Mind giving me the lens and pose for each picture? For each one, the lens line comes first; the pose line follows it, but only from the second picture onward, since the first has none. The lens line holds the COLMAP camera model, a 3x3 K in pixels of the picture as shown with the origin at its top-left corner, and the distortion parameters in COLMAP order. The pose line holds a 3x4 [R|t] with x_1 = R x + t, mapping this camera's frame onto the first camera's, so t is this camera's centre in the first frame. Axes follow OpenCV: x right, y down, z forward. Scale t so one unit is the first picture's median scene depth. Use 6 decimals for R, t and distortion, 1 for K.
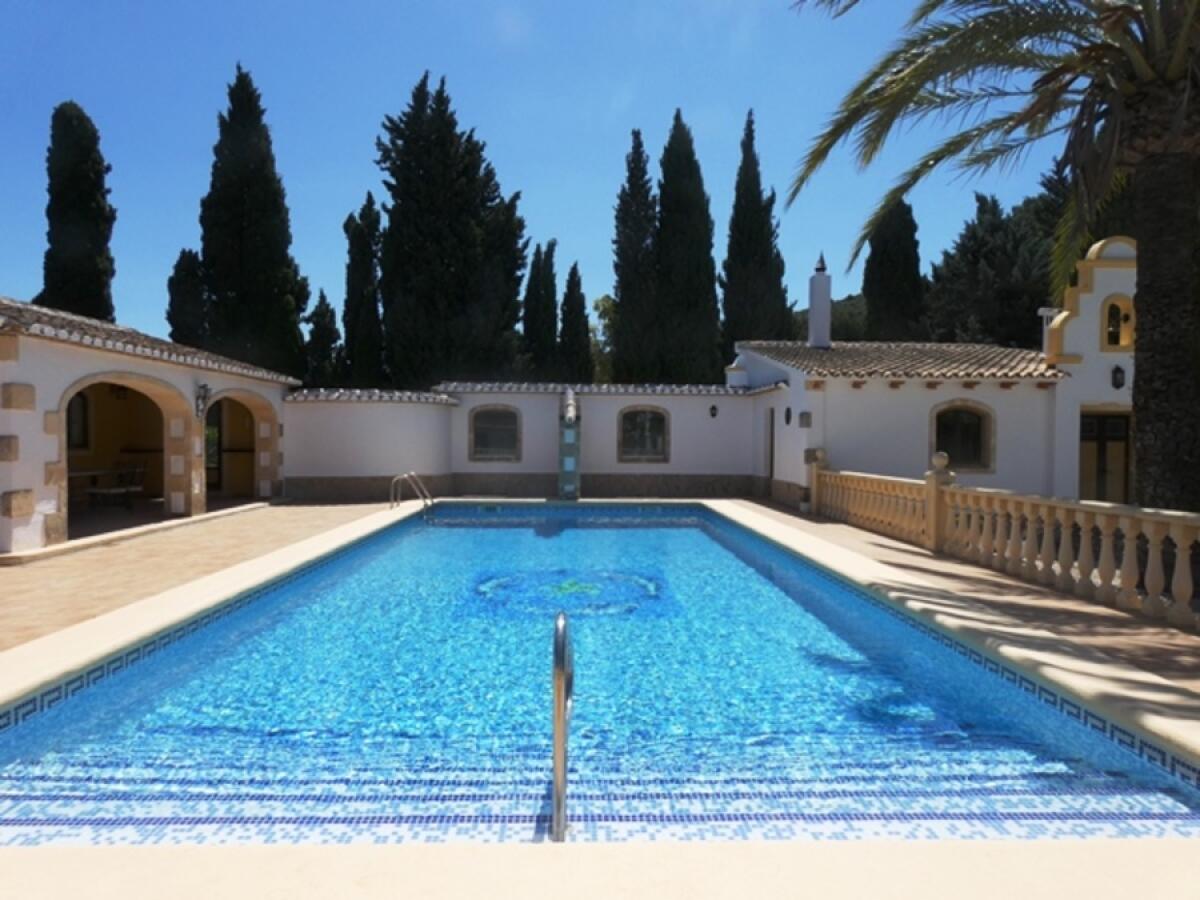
lens RADIAL K [[726.9, 0, 603.9], [0, 726.9, 448.8], [0, 0, 1]] dist [0.004638, -0.000047]
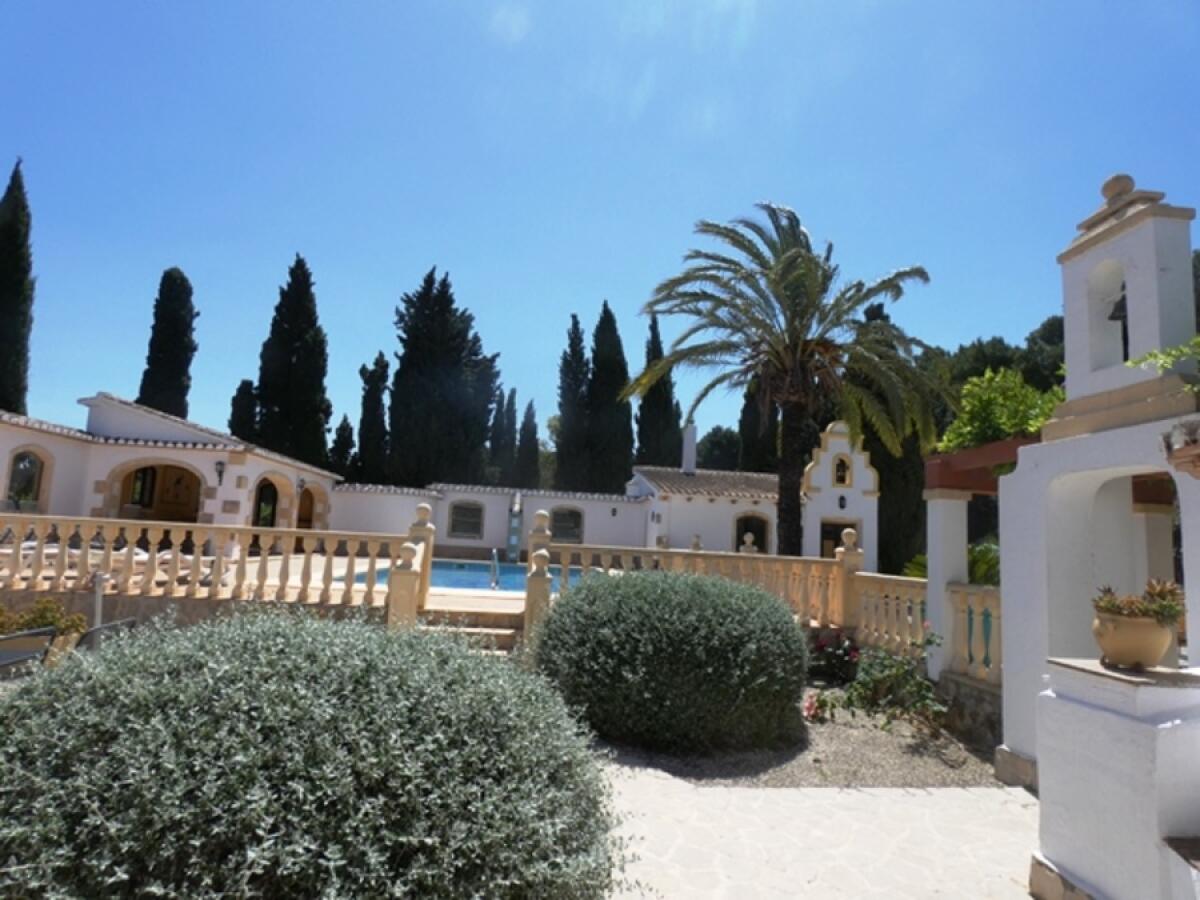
lens RADIAL K [[726.9, 0, 603.9], [0, 726.9, 448.8], [0, 0, 1]] dist [0.004638, -0.000047]
pose [[0.997407, 0.055768, 0.045499, 0.042153], [-0.048761, 0.988556, -0.142756, 0.026793], [-0.052939, 0.140167, 0.988712, -0.386757]]
